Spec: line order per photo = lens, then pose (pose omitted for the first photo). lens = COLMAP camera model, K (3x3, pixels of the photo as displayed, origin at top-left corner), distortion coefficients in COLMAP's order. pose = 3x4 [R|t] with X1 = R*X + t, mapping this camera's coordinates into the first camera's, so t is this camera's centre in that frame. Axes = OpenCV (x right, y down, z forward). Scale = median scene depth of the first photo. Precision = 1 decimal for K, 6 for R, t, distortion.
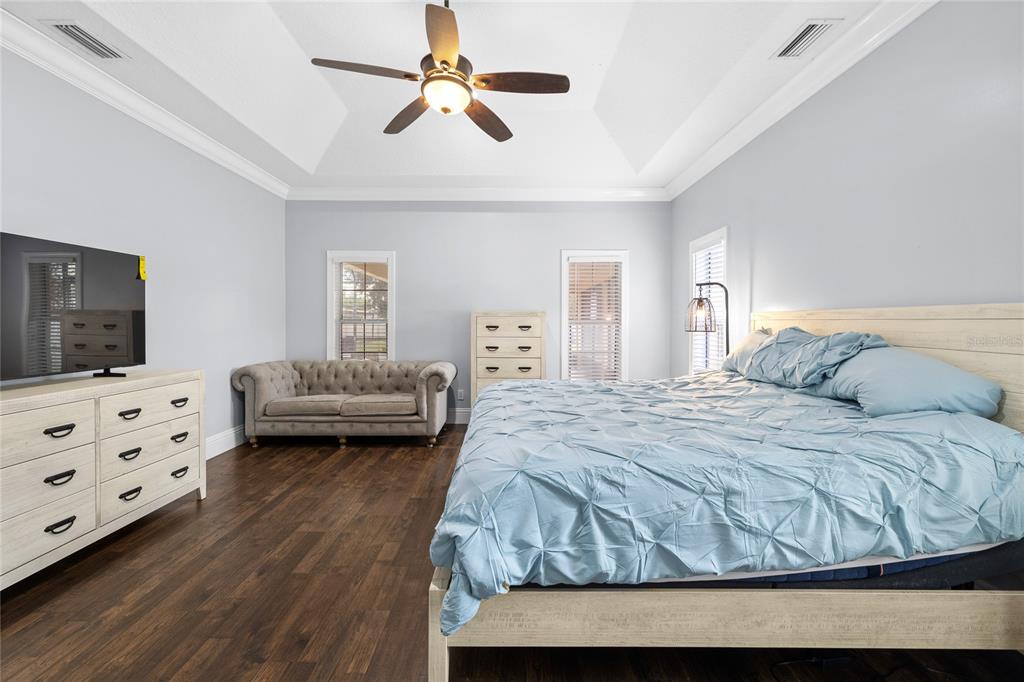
lens RADIAL K [[443.3, 0, 509.3], [0, 443.3, 331.0], [0, 0, 1]] dist [0.001227, -0.000508]
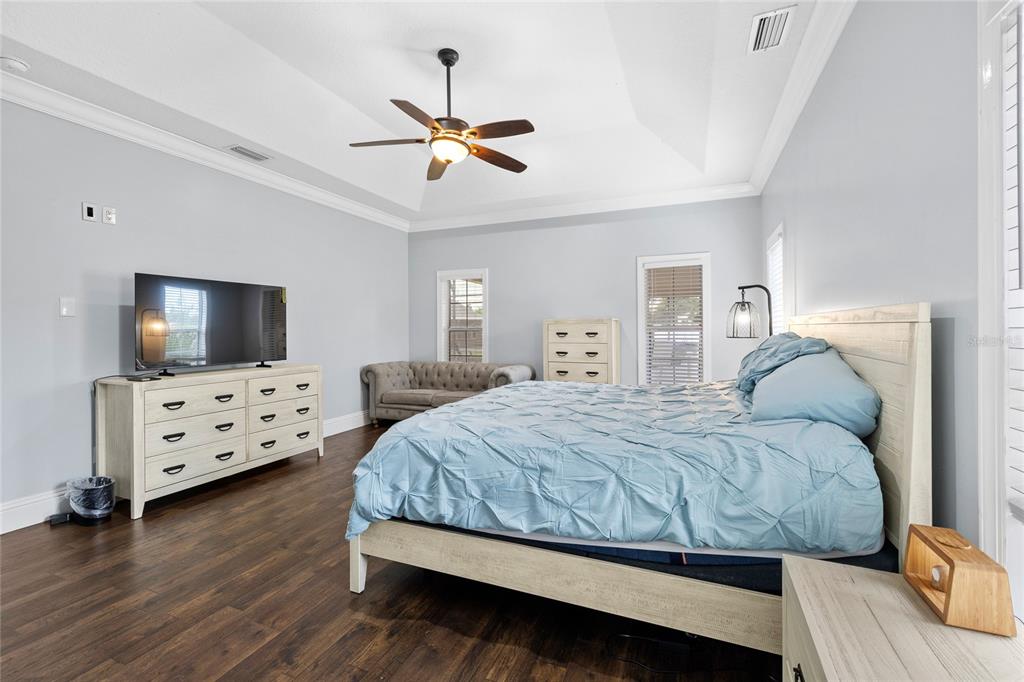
lens RADIAL K [[443.3, 0, 504.1], [0, 443.3, 334.6], [0, 0, 1]] dist [0.001227, -0.000508]
pose [[0.920908, -0.003110, -0.389767, 0.575911], [-0.000035, 0.999967, -0.008064, 0.003930], [0.389779, 0.007440, 0.920878, -0.108254]]
